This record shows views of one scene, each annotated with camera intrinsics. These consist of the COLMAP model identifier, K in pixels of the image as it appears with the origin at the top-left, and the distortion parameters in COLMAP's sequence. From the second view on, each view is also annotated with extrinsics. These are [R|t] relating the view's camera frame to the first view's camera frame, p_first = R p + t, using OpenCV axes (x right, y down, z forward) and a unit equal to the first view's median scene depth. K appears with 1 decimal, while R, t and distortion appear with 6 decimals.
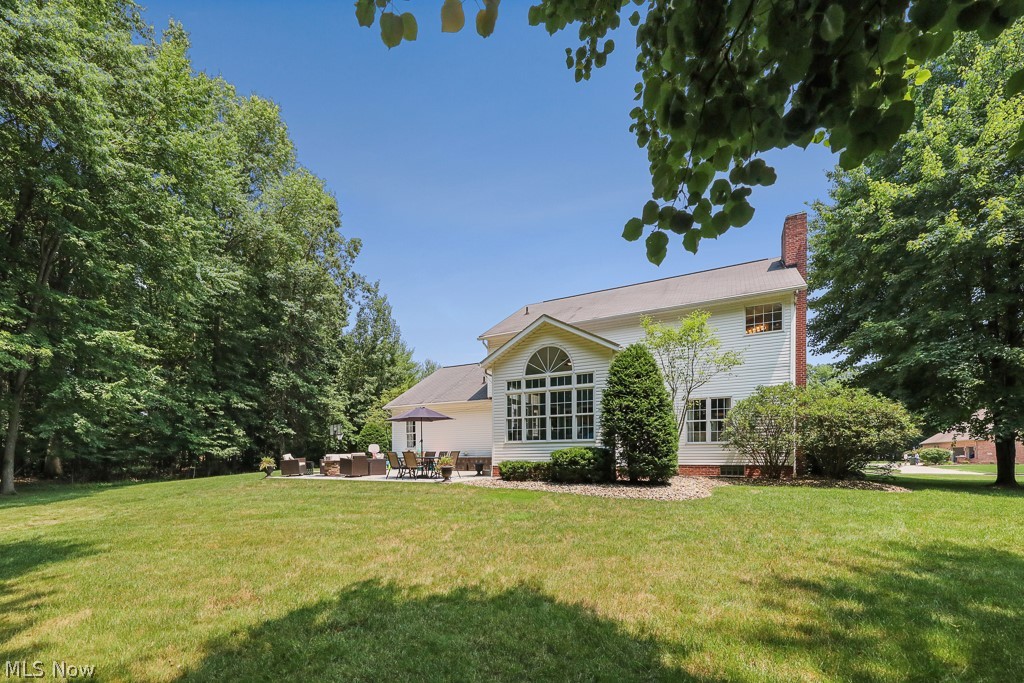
lens RADIAL K [[422.8, 0, 514.9], [0, 422.8, 350.2], [0, 0, 1]] dist [0.002443, 0.000297]
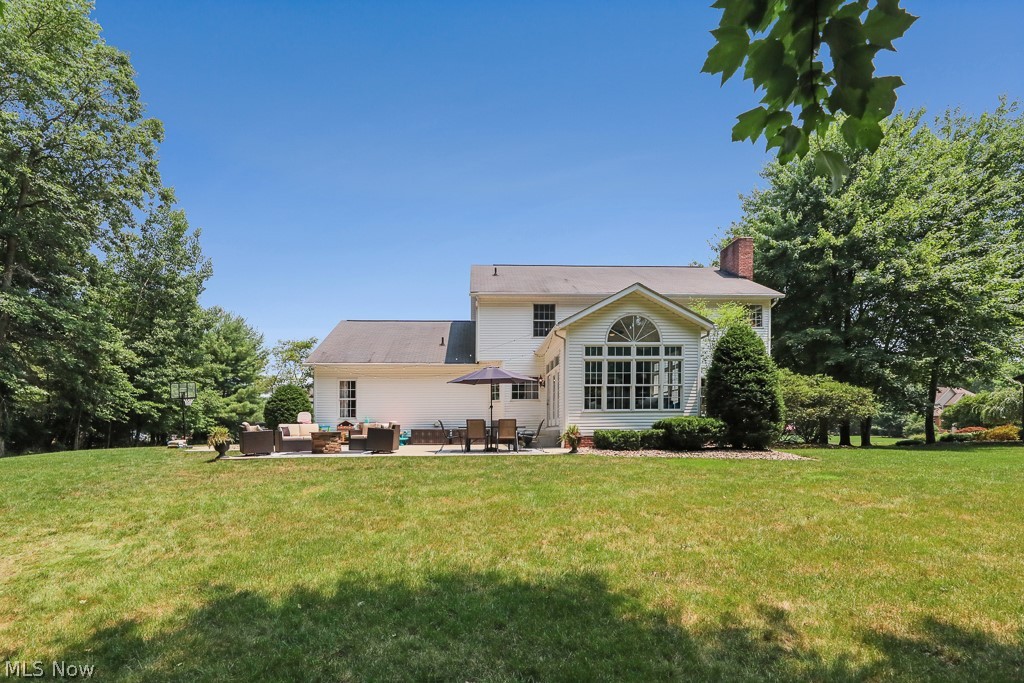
lens RADIAL K [[422.8, 0, 514.9], [0, 422.8, 350.2], [0, 0, 1]] dist [0.002443, 0.000297]
pose [[0.854443, 0.092867, 0.511178, -0.631217], [-0.121738, 0.992291, 0.023216, 0.080390], [-0.505082, -0.082066, 0.859161, 0.279418]]
